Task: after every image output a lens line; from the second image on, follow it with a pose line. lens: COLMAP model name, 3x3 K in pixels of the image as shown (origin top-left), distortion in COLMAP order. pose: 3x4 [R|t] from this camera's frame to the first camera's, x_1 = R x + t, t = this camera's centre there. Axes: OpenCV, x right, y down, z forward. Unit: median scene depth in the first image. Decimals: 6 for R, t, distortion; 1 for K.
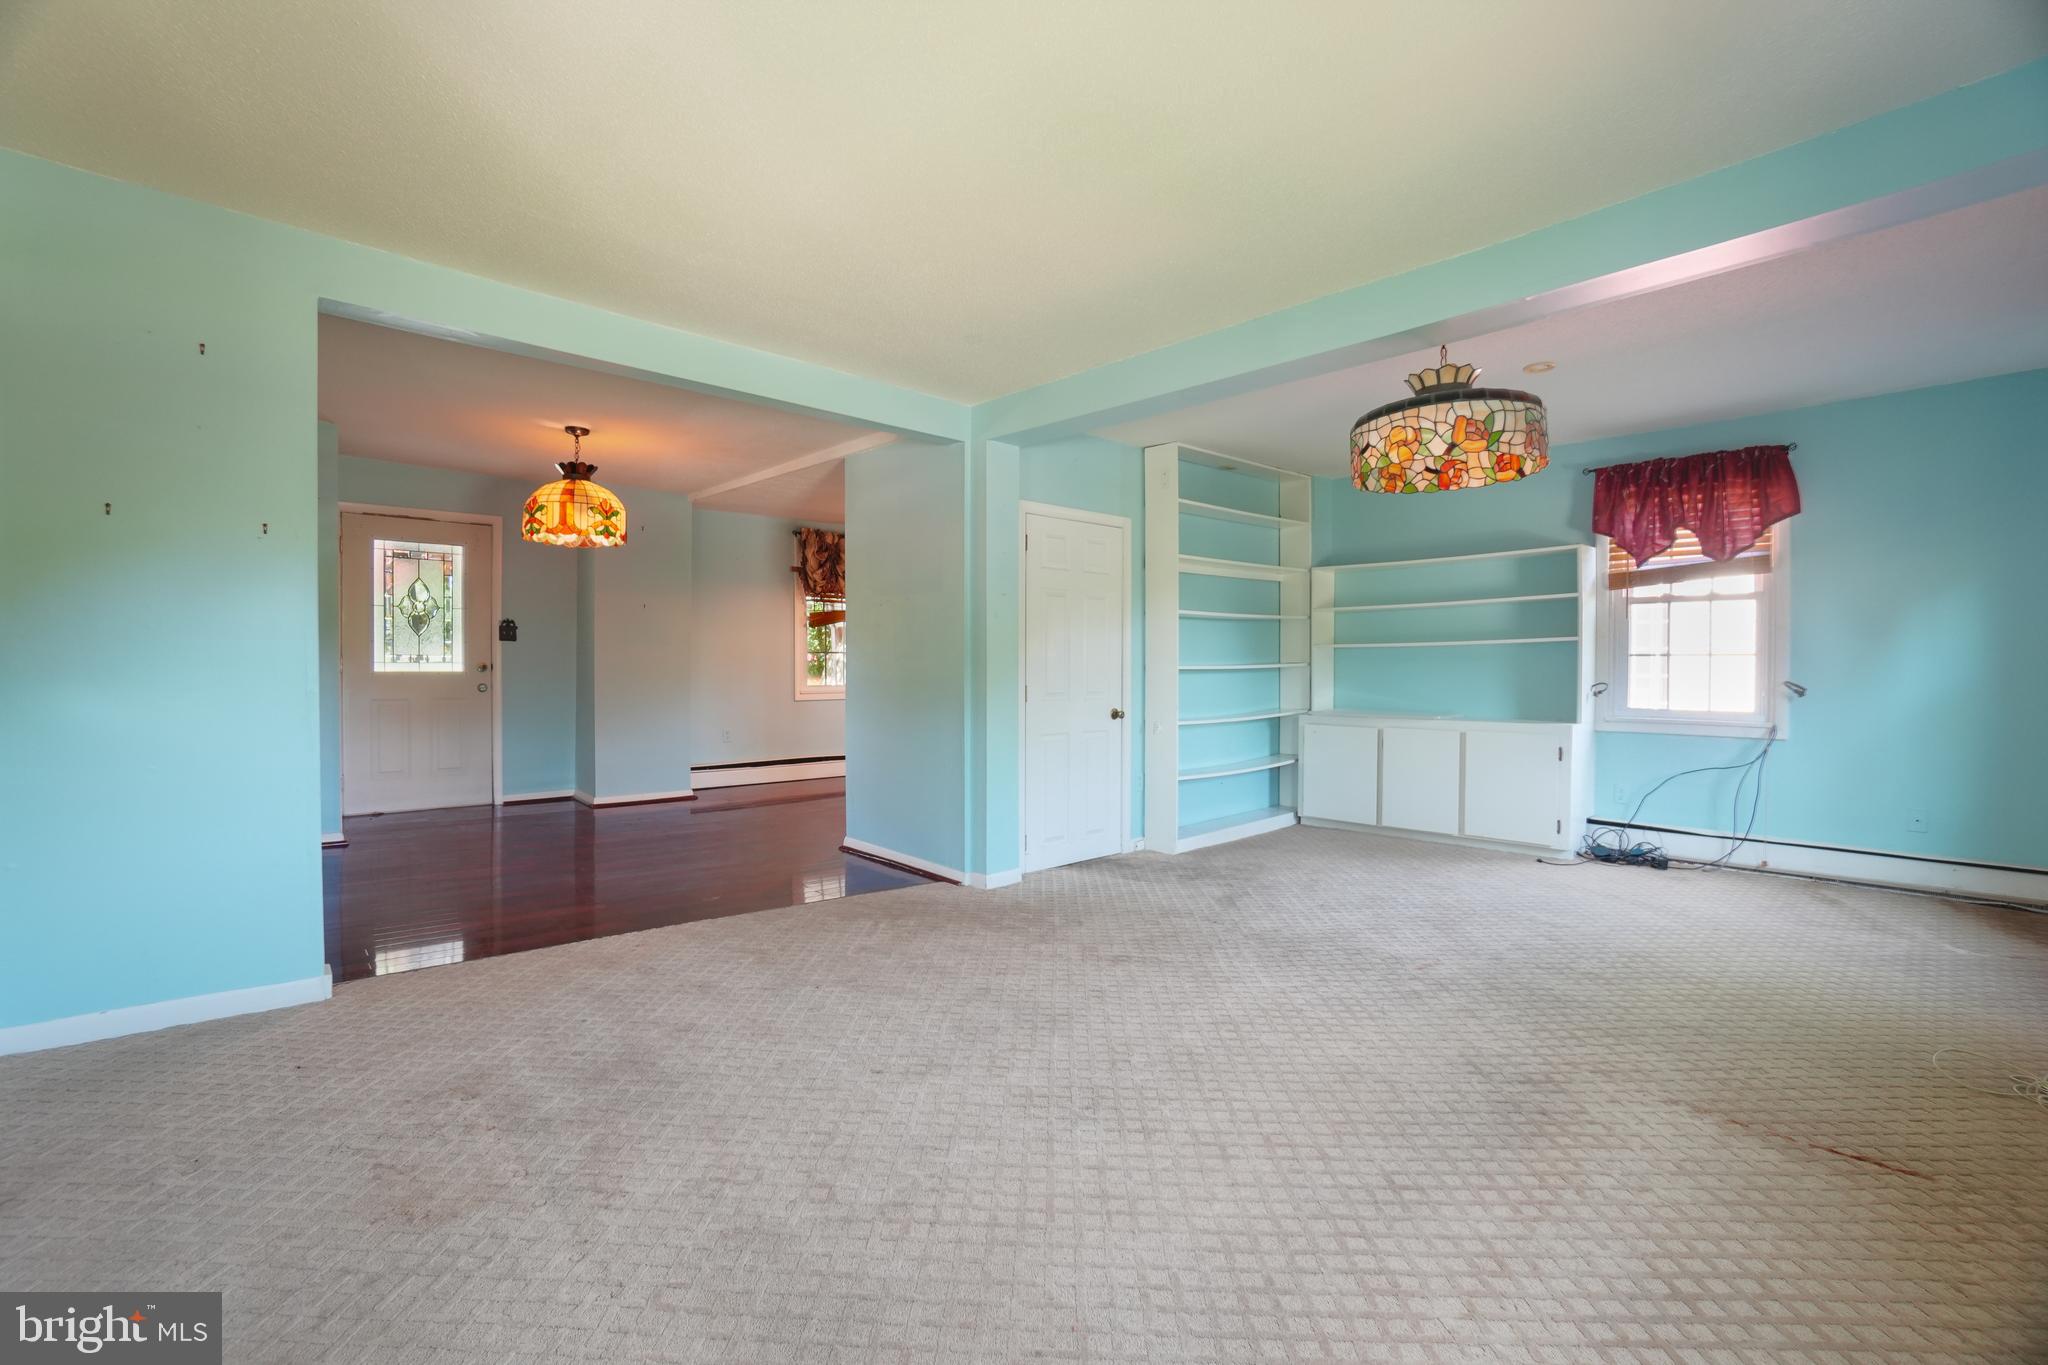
lens RADIAL K [[915.9, 0, 1008.5], [0, 915.9, 681.7], [0, 0, 1]] dist [-0.059823, 0.022059]
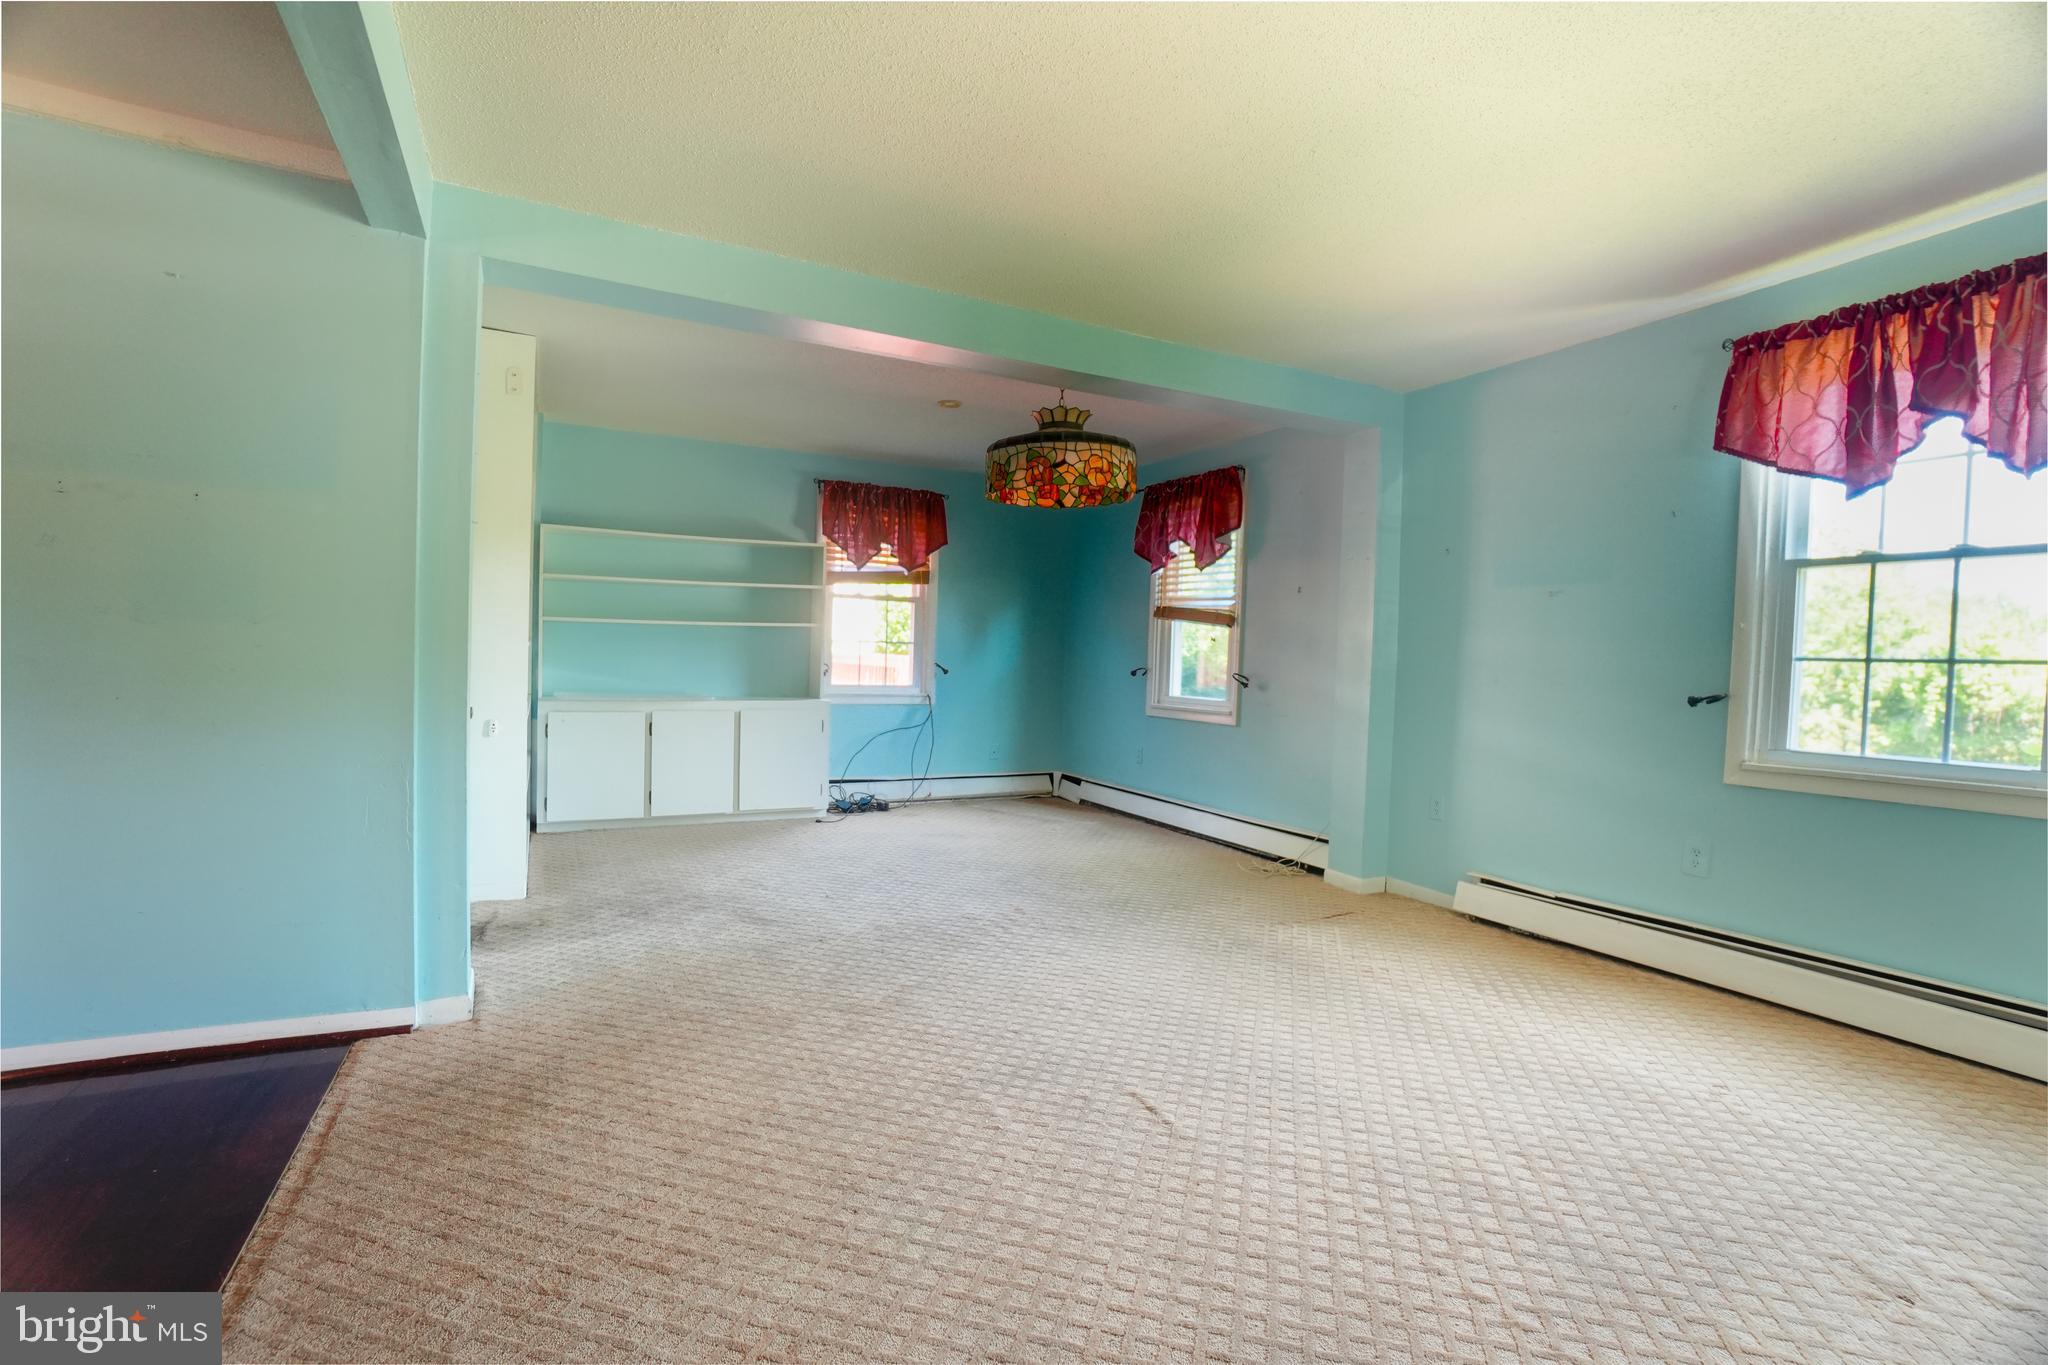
lens RADIAL K [[915.9, 0, 1008.5], [0, 915.9, 681.7], [0, 0, 1]] dist [-0.059823, 0.022059]
pose [[0.248372, -0.021721, 0.968421, -0.487348], [-0.010696, 0.999626, 0.025164, -0.008775], [-0.968606, -0.016608, 0.248047, 0.515169]]
